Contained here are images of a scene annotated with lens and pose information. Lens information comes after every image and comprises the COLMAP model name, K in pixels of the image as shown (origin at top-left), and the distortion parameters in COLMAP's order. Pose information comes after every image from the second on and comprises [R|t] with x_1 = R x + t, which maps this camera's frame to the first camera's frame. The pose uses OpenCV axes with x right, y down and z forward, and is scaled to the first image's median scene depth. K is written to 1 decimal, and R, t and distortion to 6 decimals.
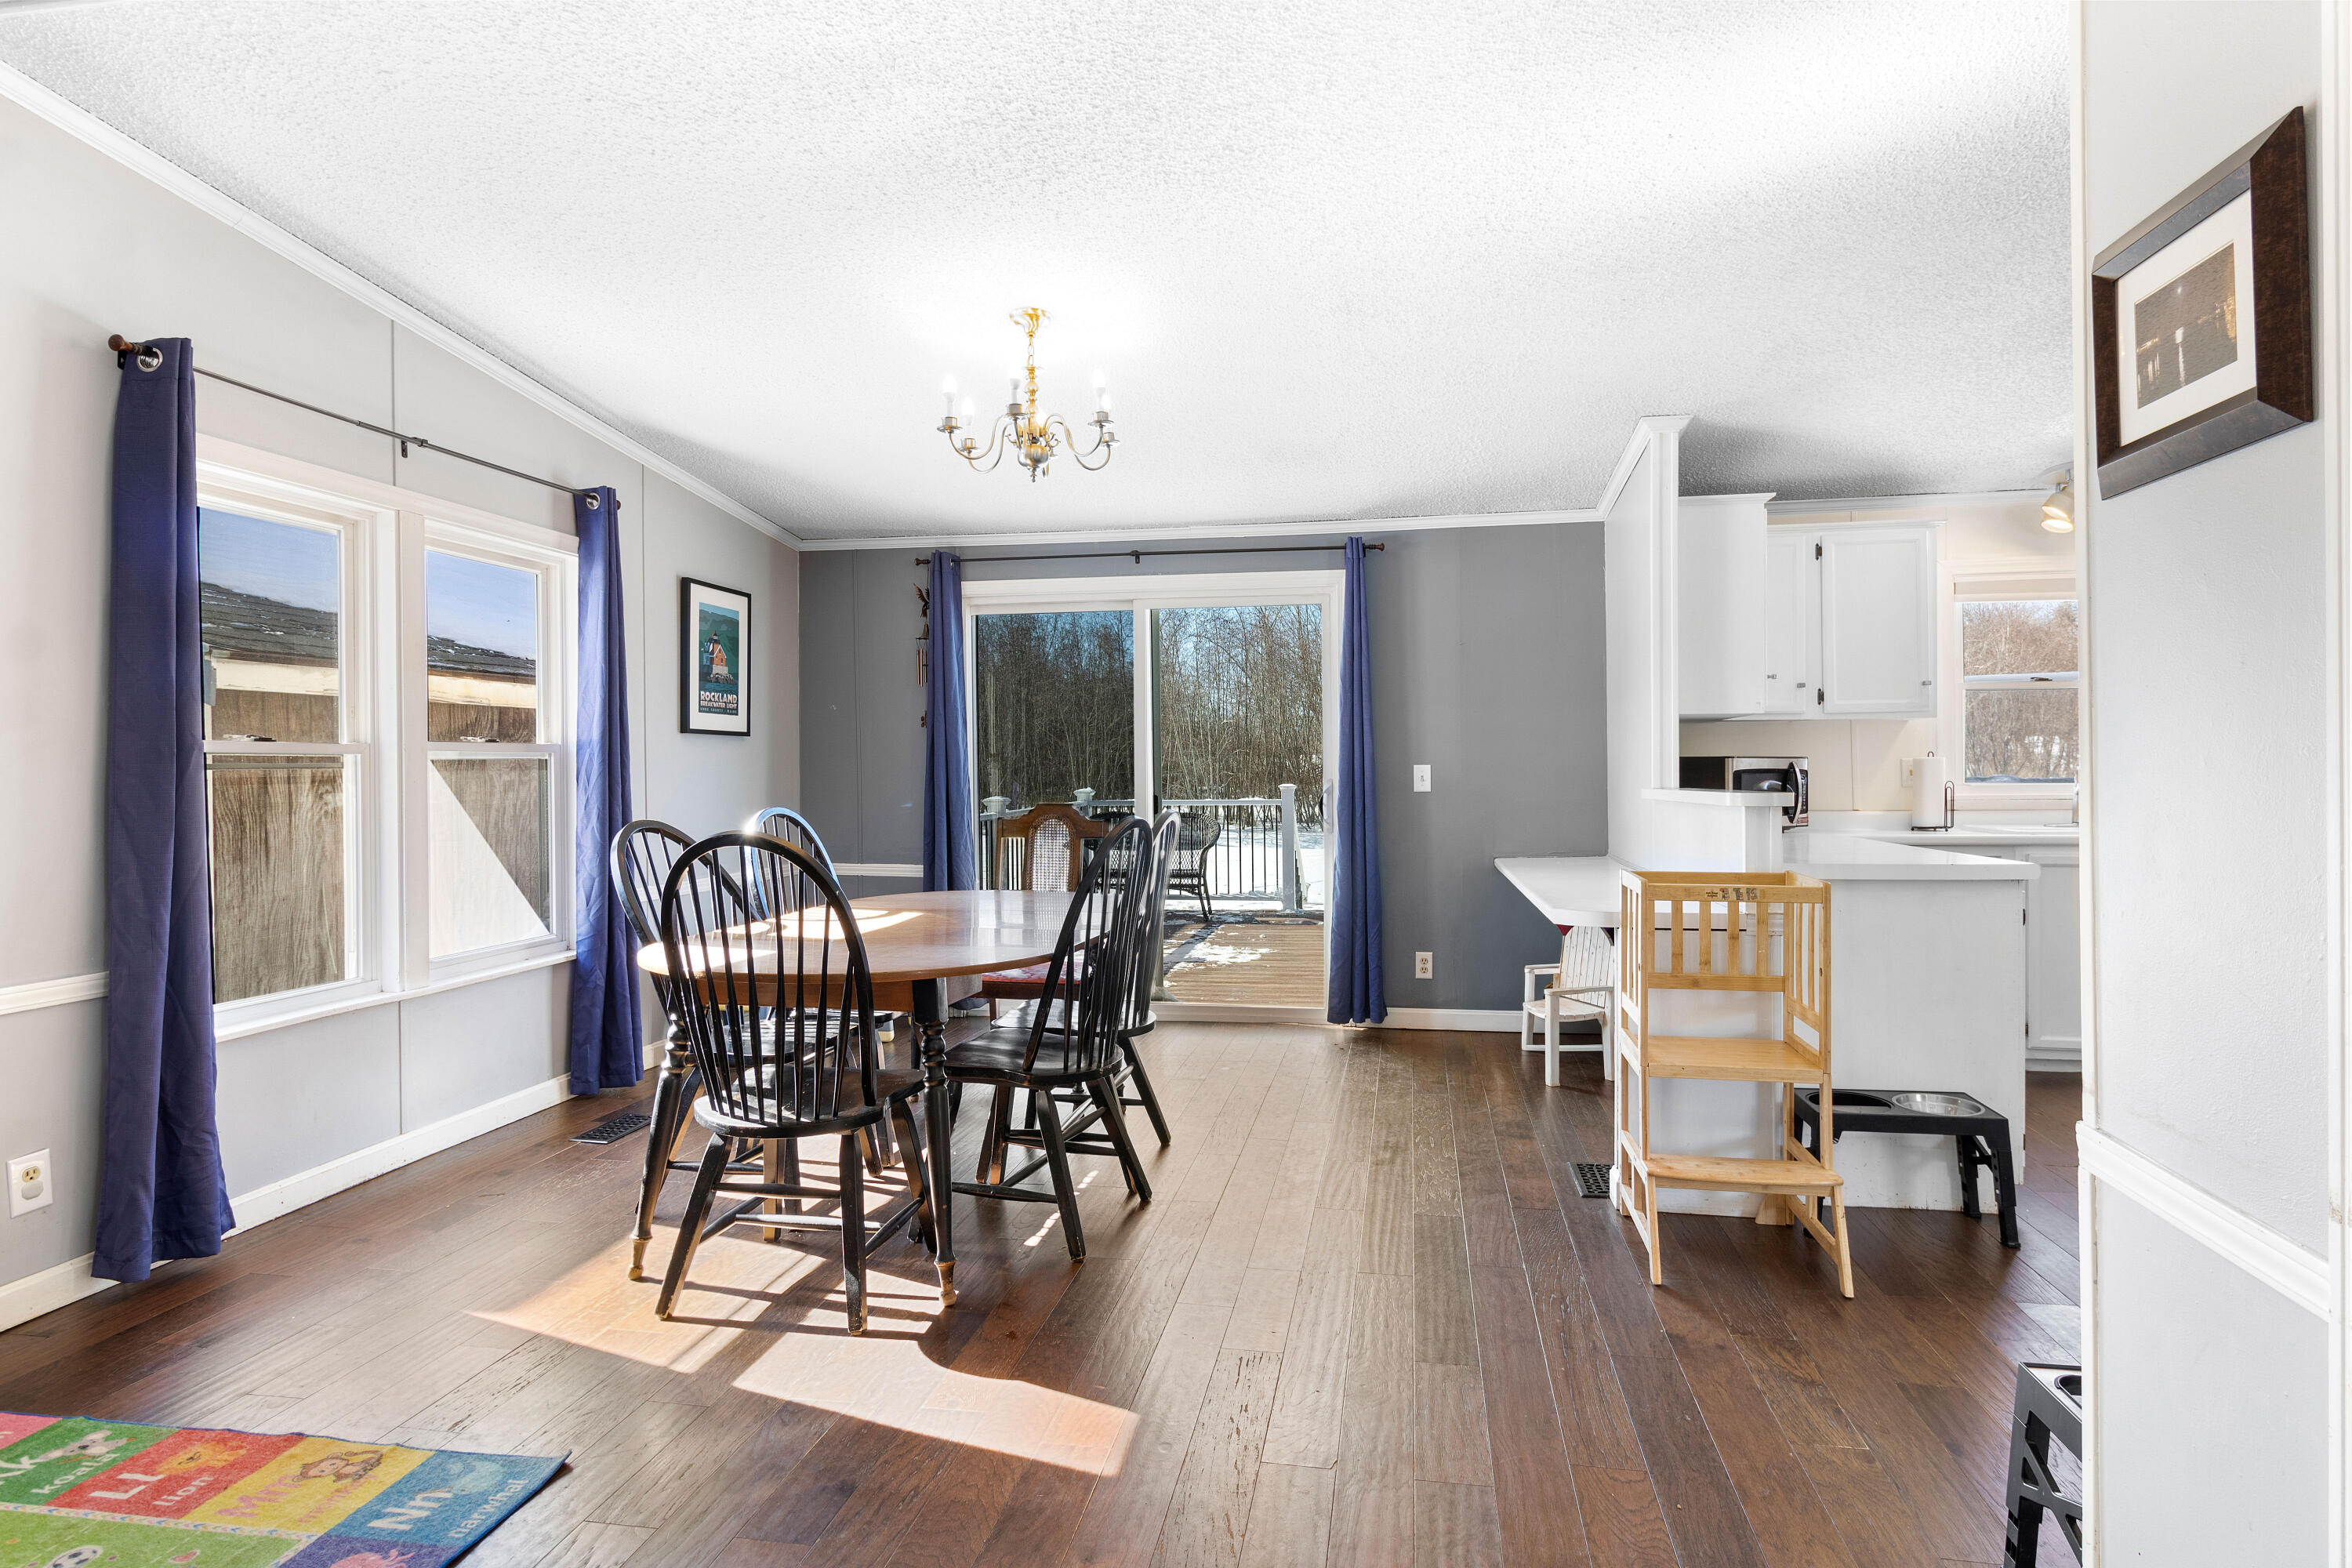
lens RADIAL K [[1263.5, 0, 1185.4], [0, 1263.5, 775.4], [0, 0, 1]] dist [-0.007606, -0.000436]
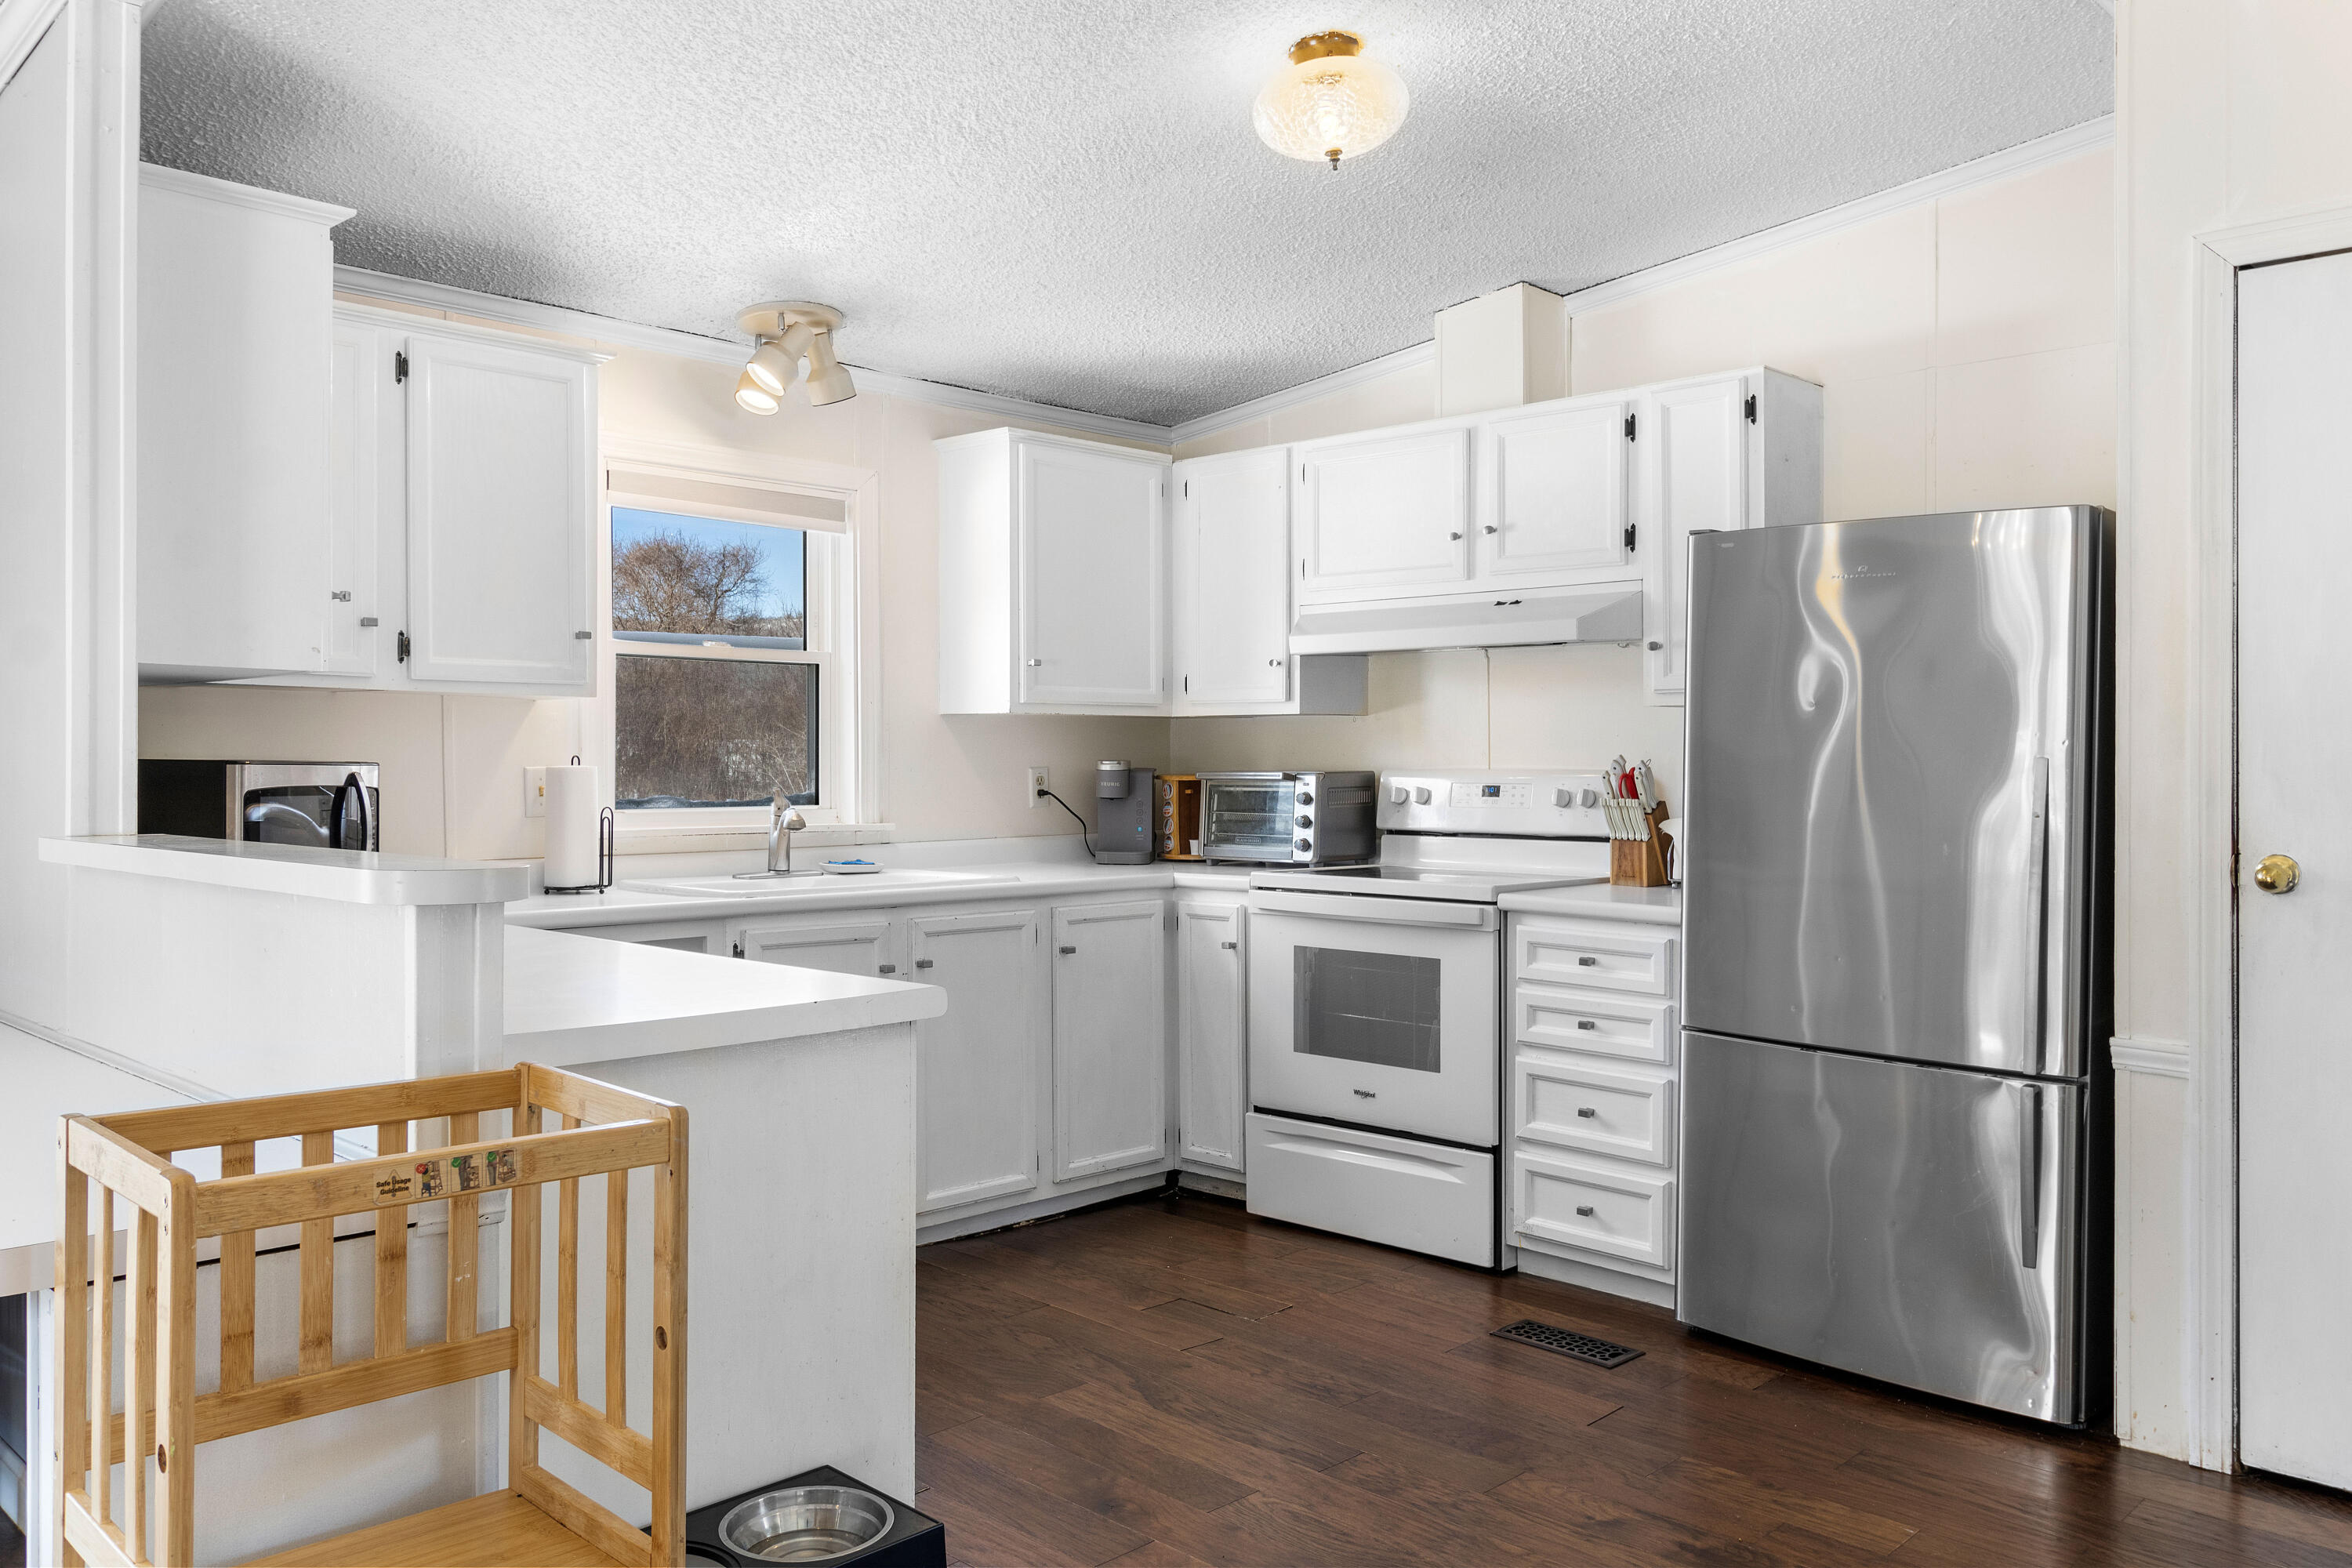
lens RADIAL K [[1761.7, 0, 1174.2], [0, 1761.7, 798.7], [0, 0, 1]] dist [-0.002115, -0.001523]
pose [[0.565986, -0.003820, 0.824406, 0.085114], [-0.008824, 0.999904, 0.010691, -0.010502], [-0.824368, -0.013325, 0.565898, 0.327382]]
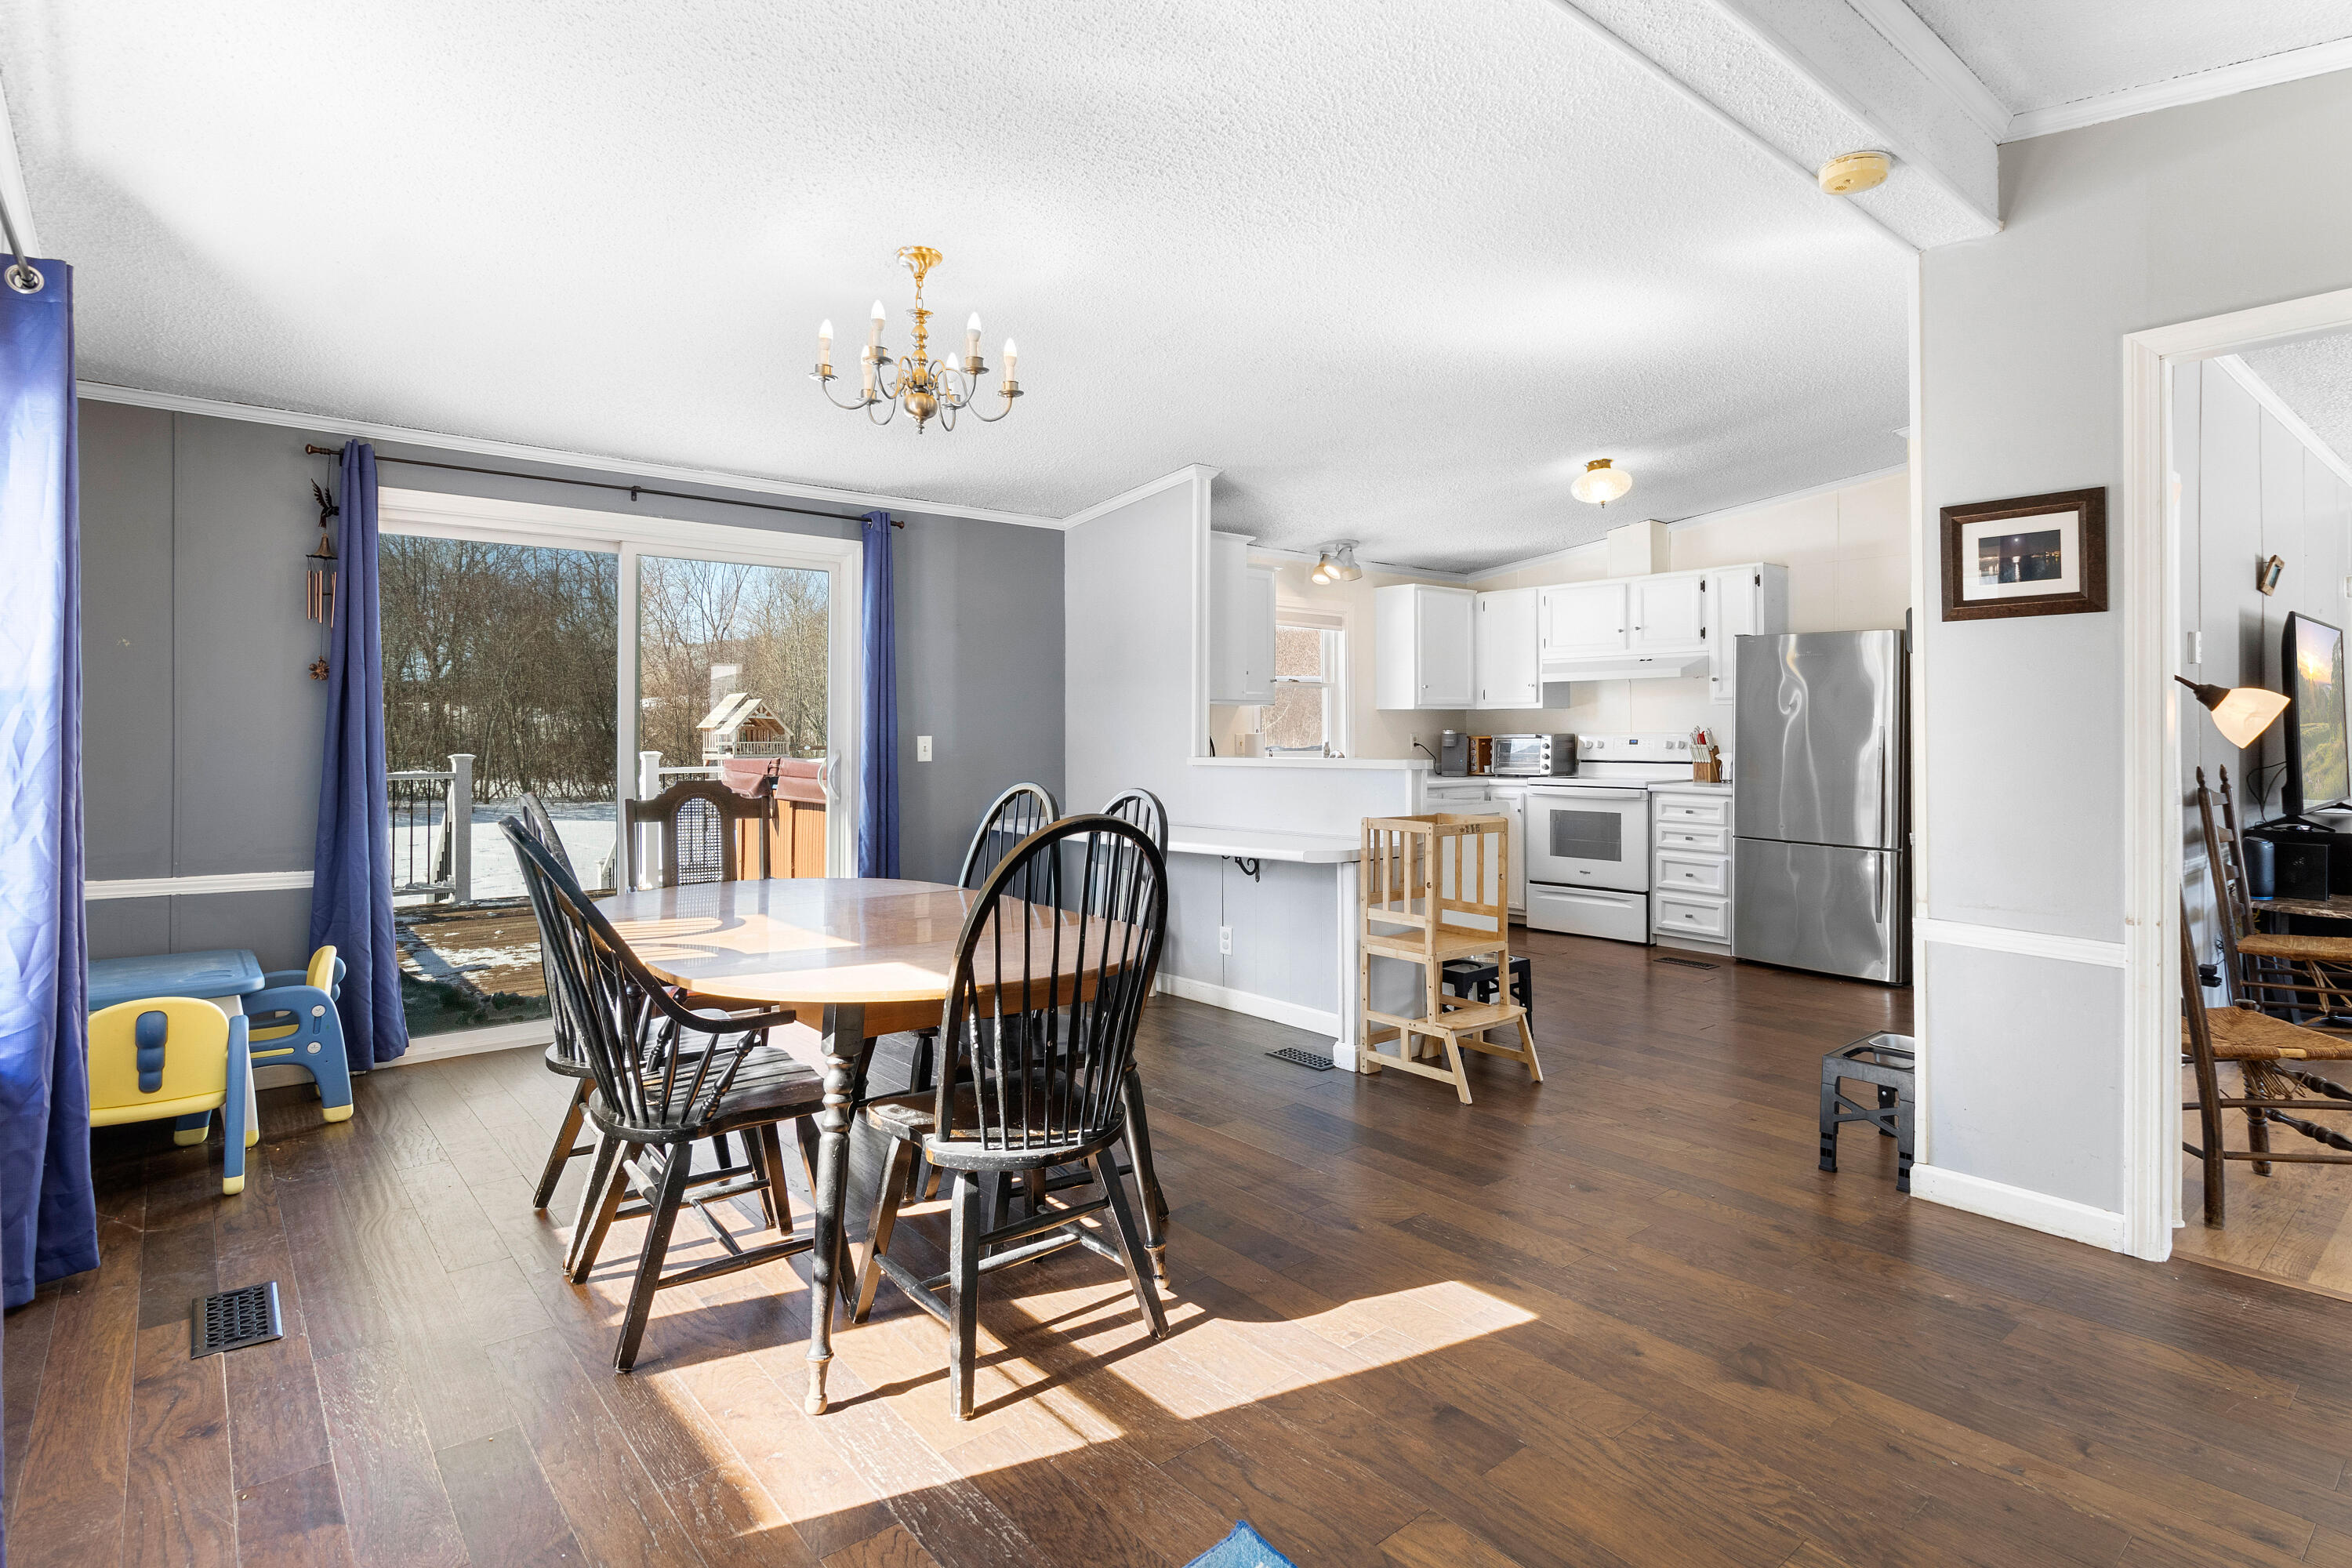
lens RADIAL K [[1190.0, 0, 1196.2], [0, 1190.0, 744.9], [0, 0, 1]] dist [0.005845, -0.001962]
pose [[0.640021, -0.000234, 0.768358, -0.485056], [-0.003110, 0.999991, 0.002895, -0.005052], [-0.768351, -0.004243, 0.640014, 0.207786]]
